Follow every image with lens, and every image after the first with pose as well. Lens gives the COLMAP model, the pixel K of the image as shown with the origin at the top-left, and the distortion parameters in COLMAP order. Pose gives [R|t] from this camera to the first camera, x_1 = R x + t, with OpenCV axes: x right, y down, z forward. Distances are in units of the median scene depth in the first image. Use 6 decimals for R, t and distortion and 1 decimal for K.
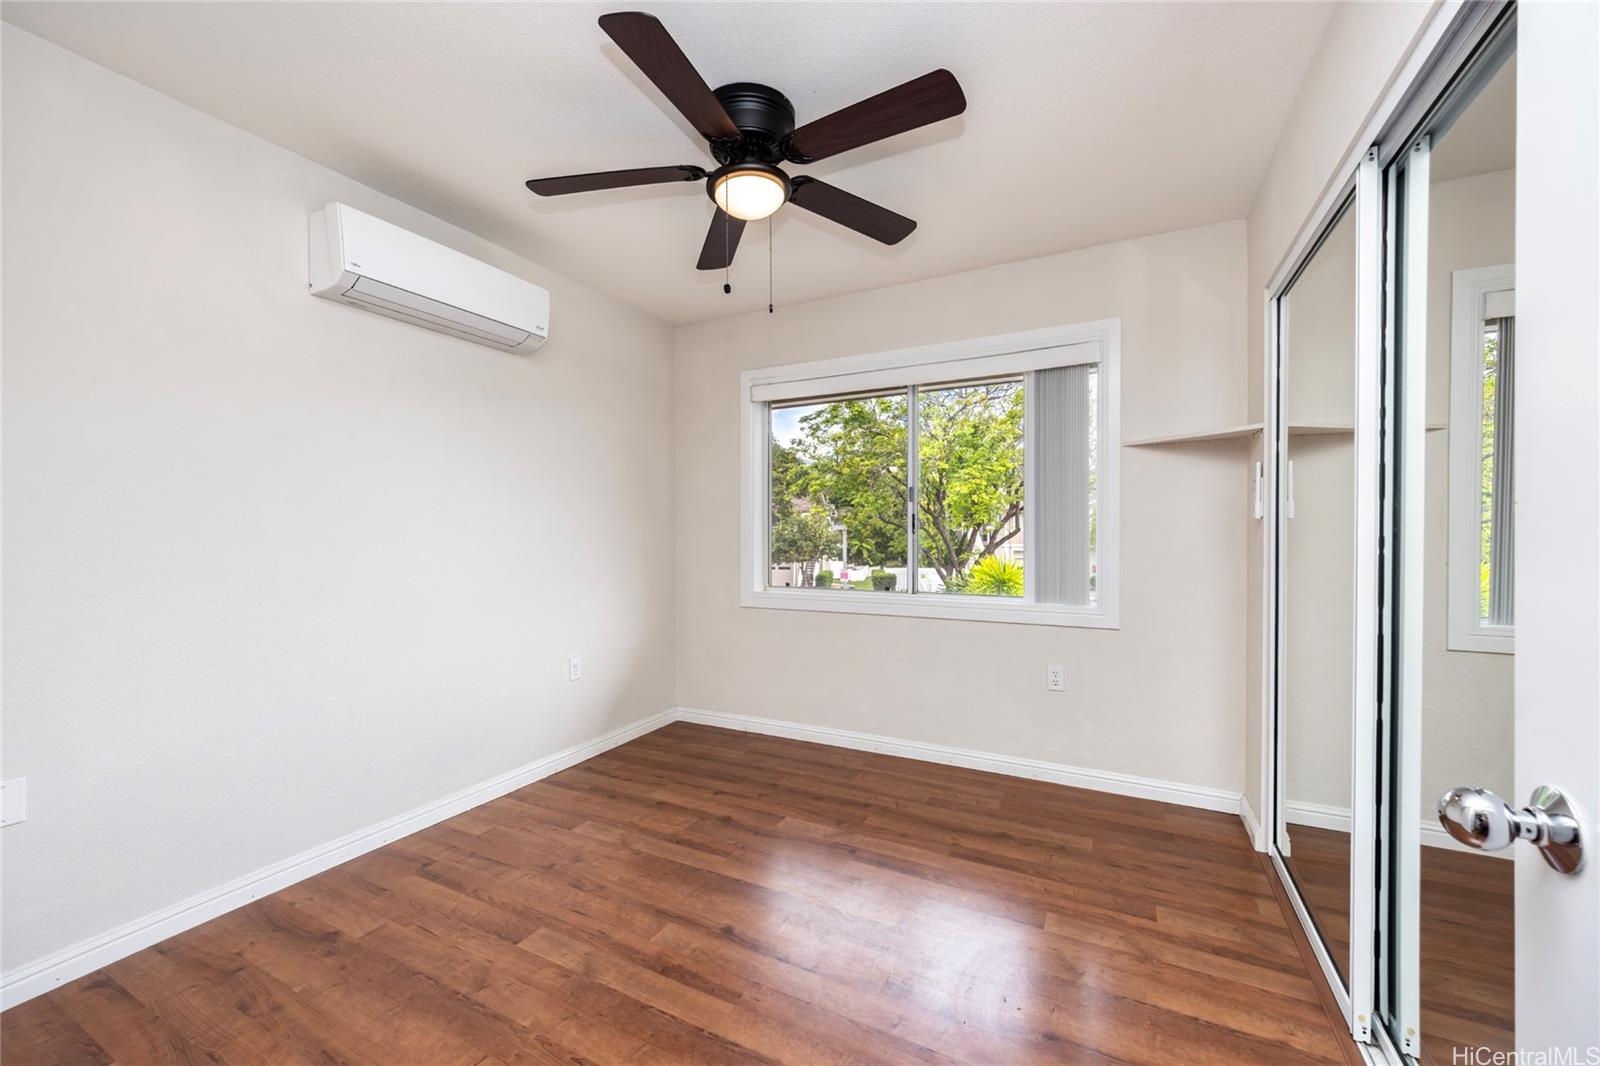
lens RADIAL K [[629.8, 0, 790.1], [0, 629.8, 530.1], [0, 0, 1]] dist [-0.000589, -0.000099]
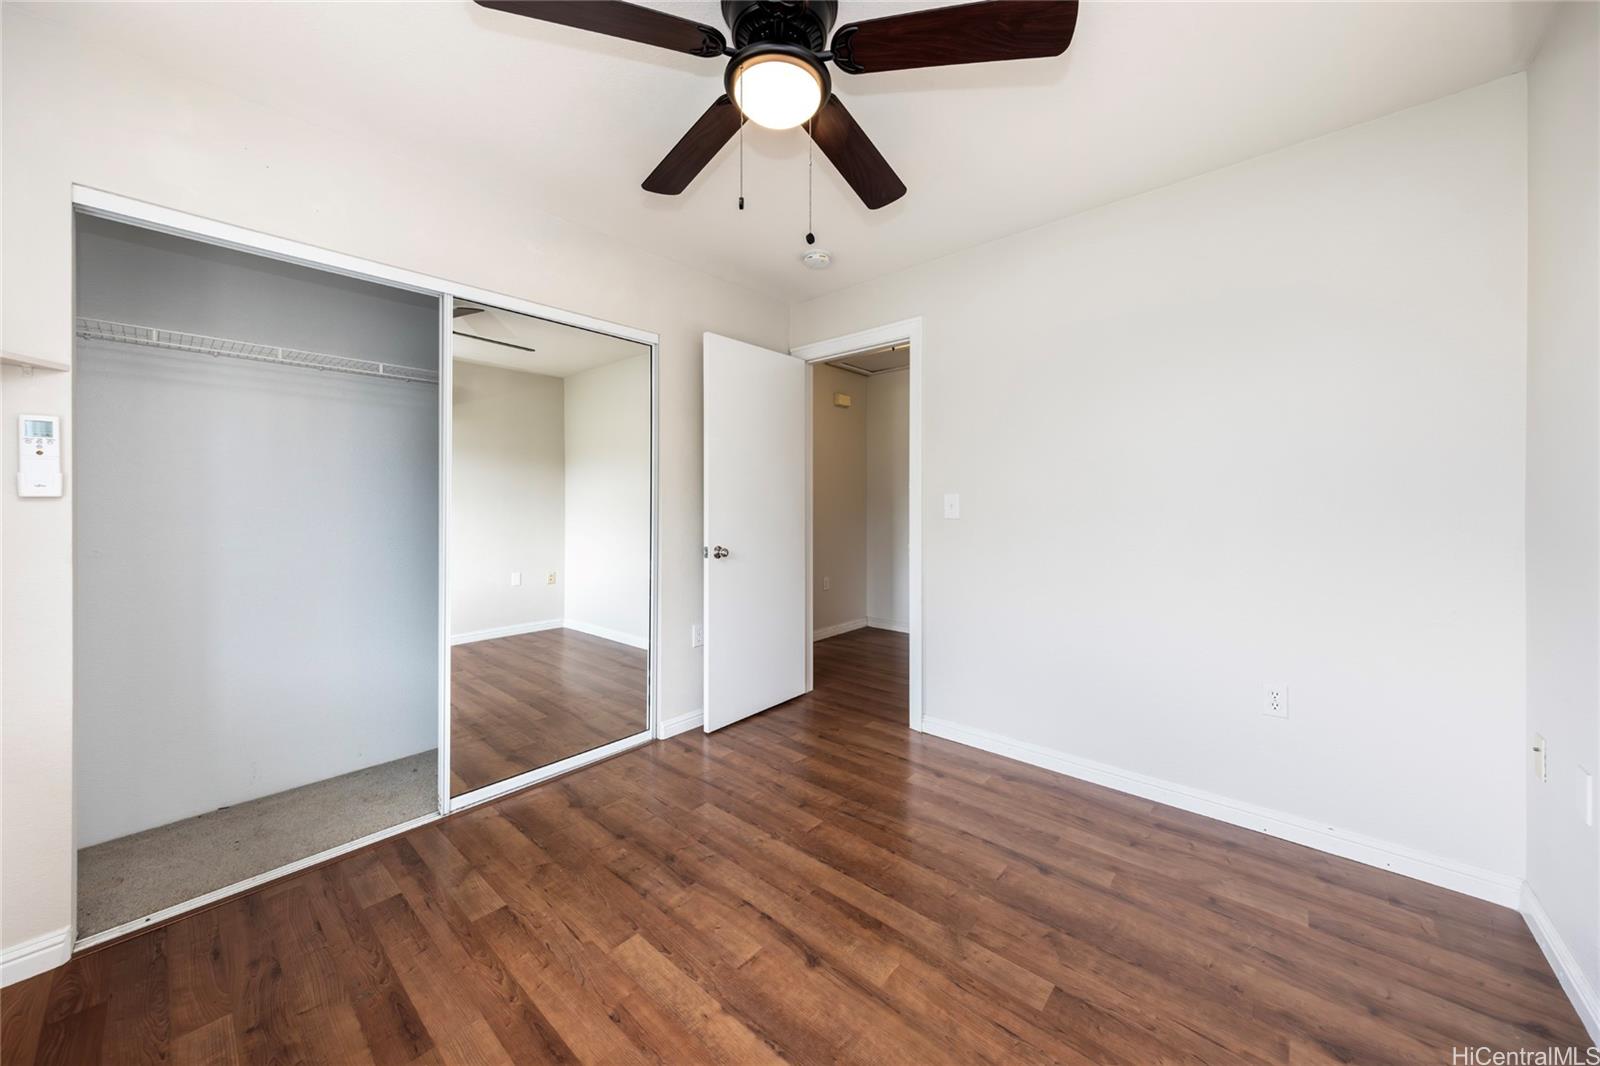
lens RADIAL K [[561.2, 0, 802.0], [0, 561.2, 509.3], [0, 0, 1]] dist [0.000329, 0.000012]
pose [[-0.971587, 0.004064, 0.236648, -0.286991], [0.006288, 0.999943, 0.008644, -0.003746], [-0.236599, 0.009886, -0.971557, 1.851653]]
